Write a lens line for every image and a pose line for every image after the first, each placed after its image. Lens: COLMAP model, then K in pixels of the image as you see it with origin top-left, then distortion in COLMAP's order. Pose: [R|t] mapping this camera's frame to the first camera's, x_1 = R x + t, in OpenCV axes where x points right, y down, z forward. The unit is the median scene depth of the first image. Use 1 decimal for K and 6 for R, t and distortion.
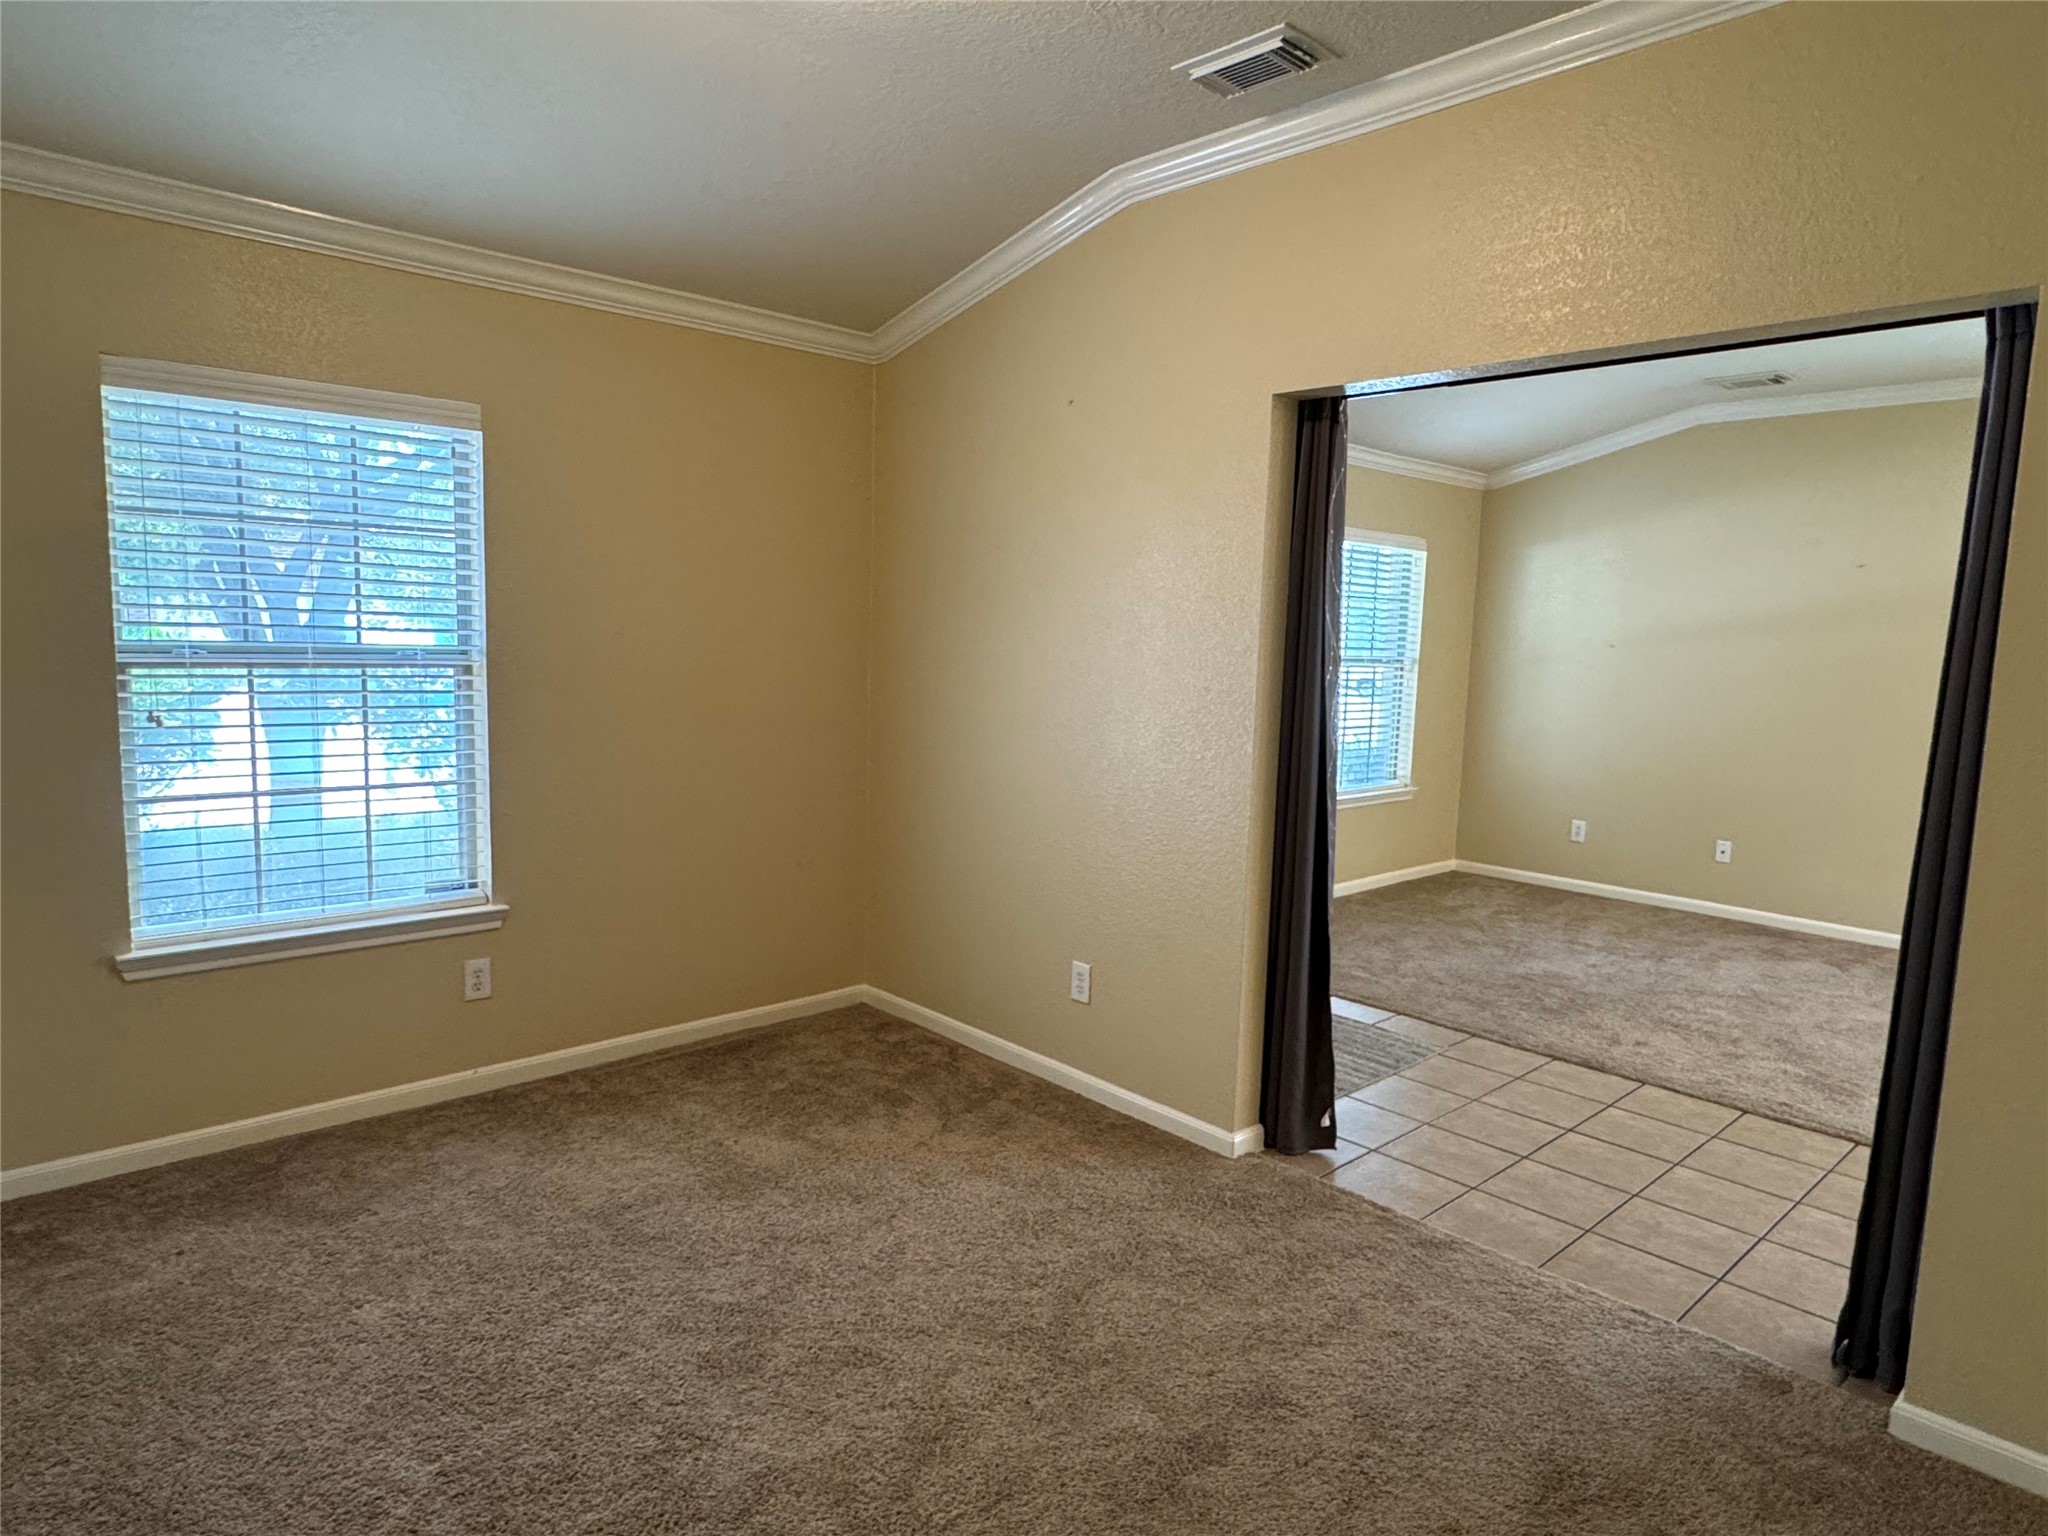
lens RADIAL K [[1238.3, 0, 1037.9], [0, 1238.3, 769.7], [0, 0, 1]] dist [0.000425, -0.000588]
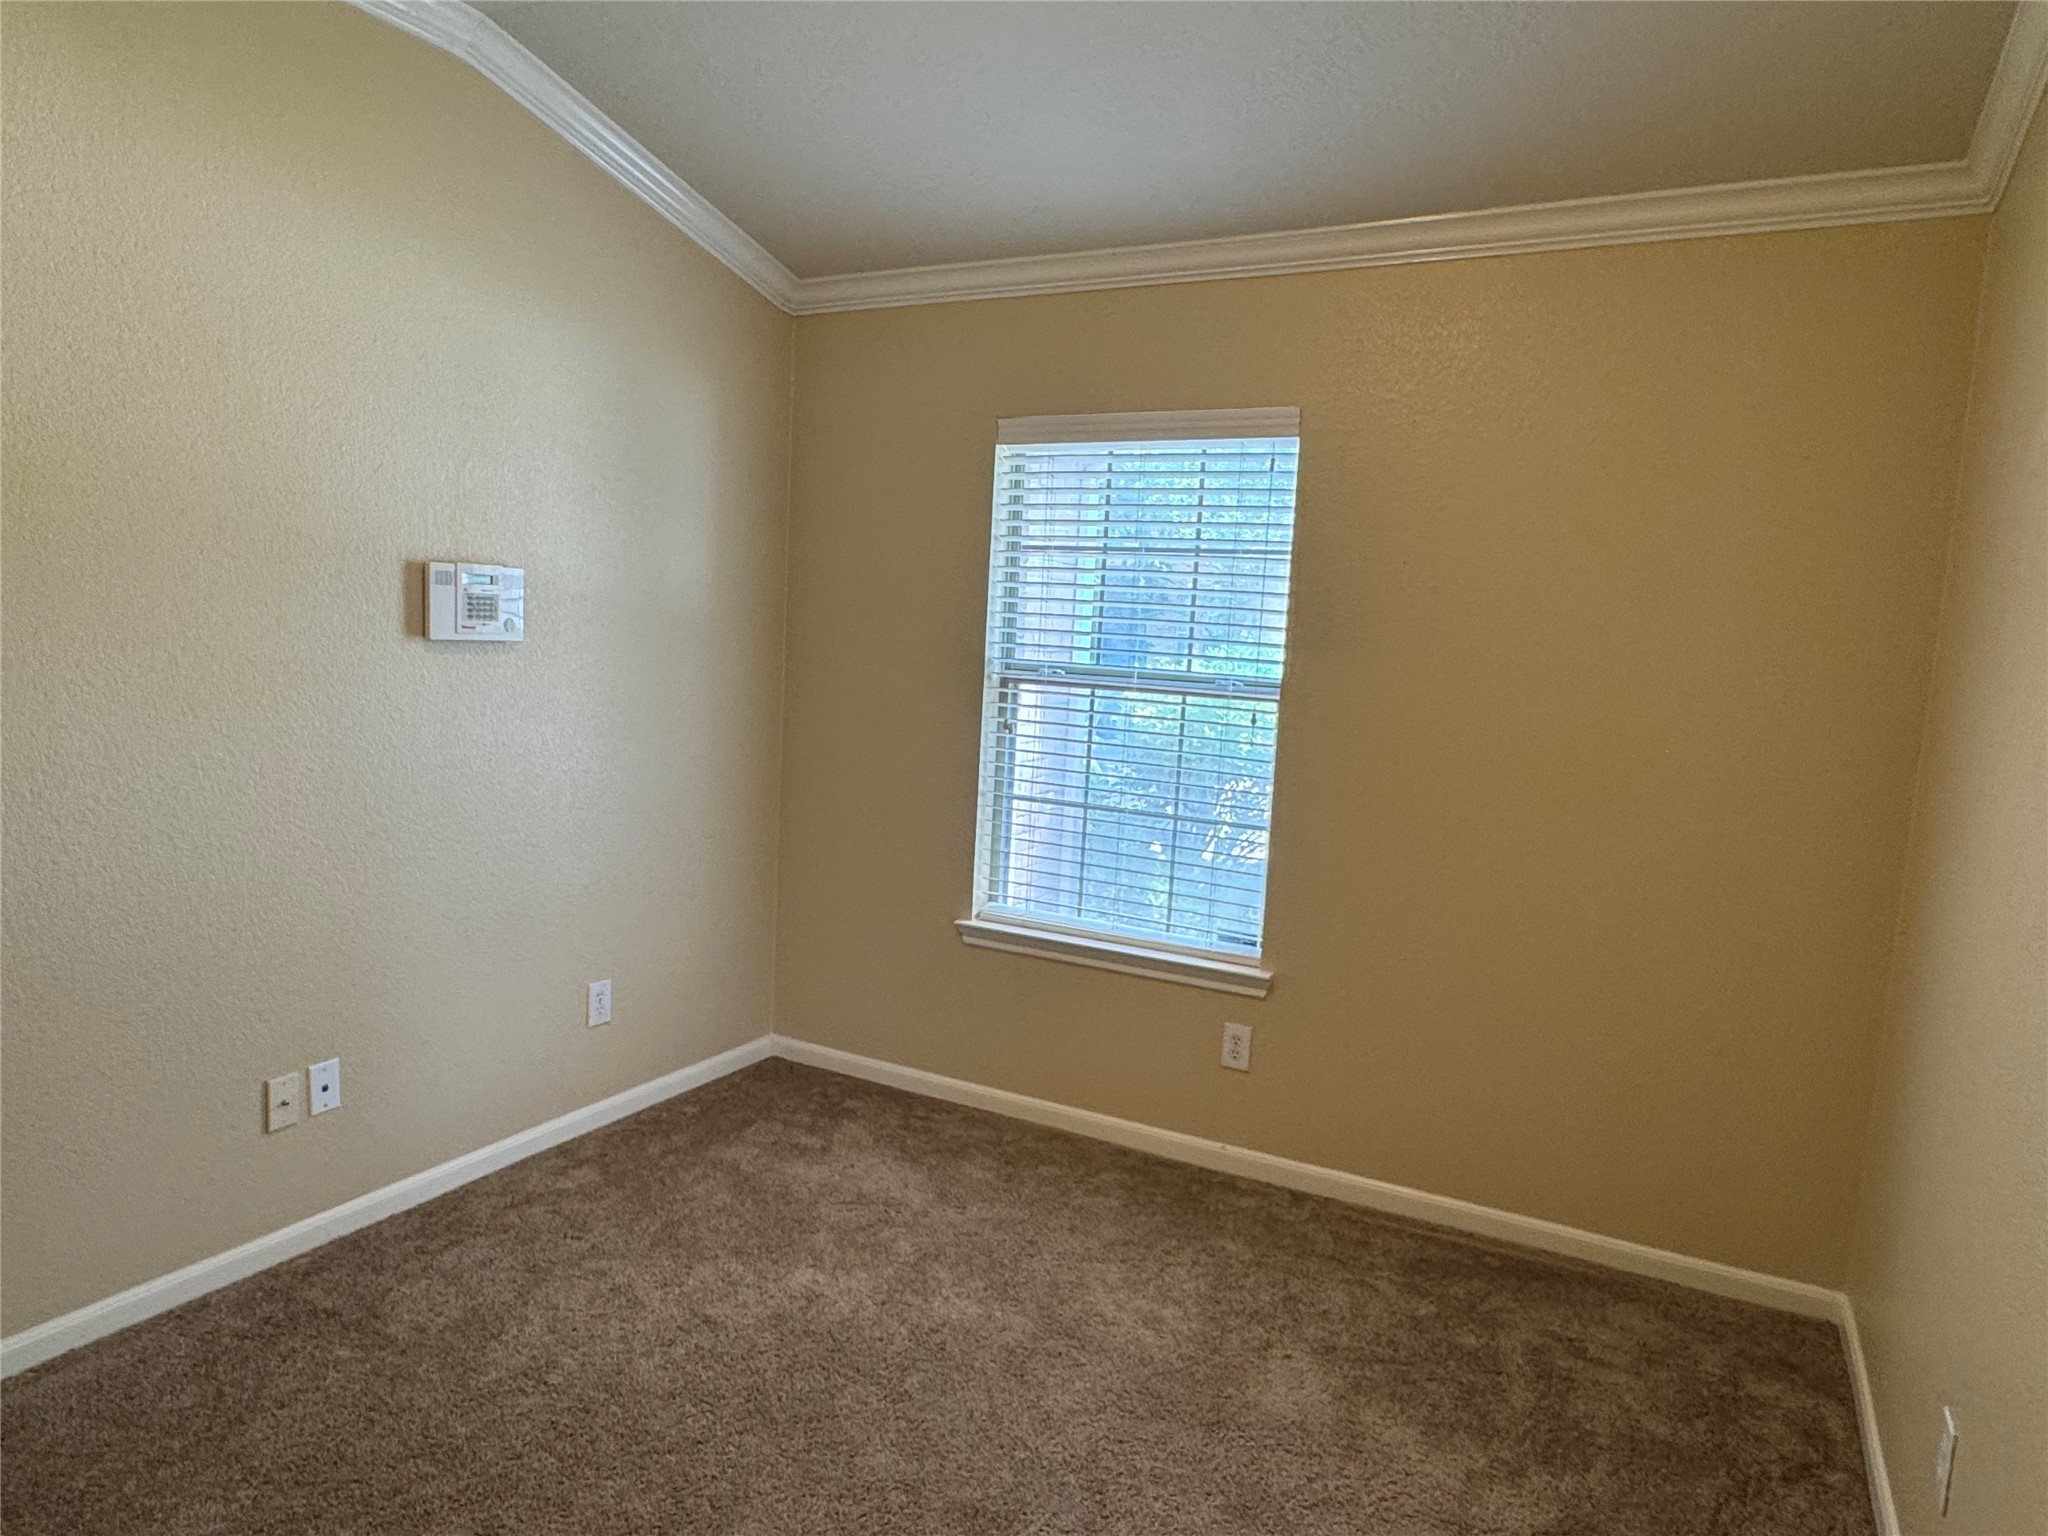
lens RADIAL K [[1303.0, 0, 1031.1], [0, 1303.0, 768.0], [0, 0, 1]] dist [0.004199, -0.001864]
pose [[0.314068, 0.093598, -0.944775, 0.382716], [-0.150651, 0.987433, 0.047744, -0.054613], [0.937372, 0.127336, 0.324222, 0.536202]]
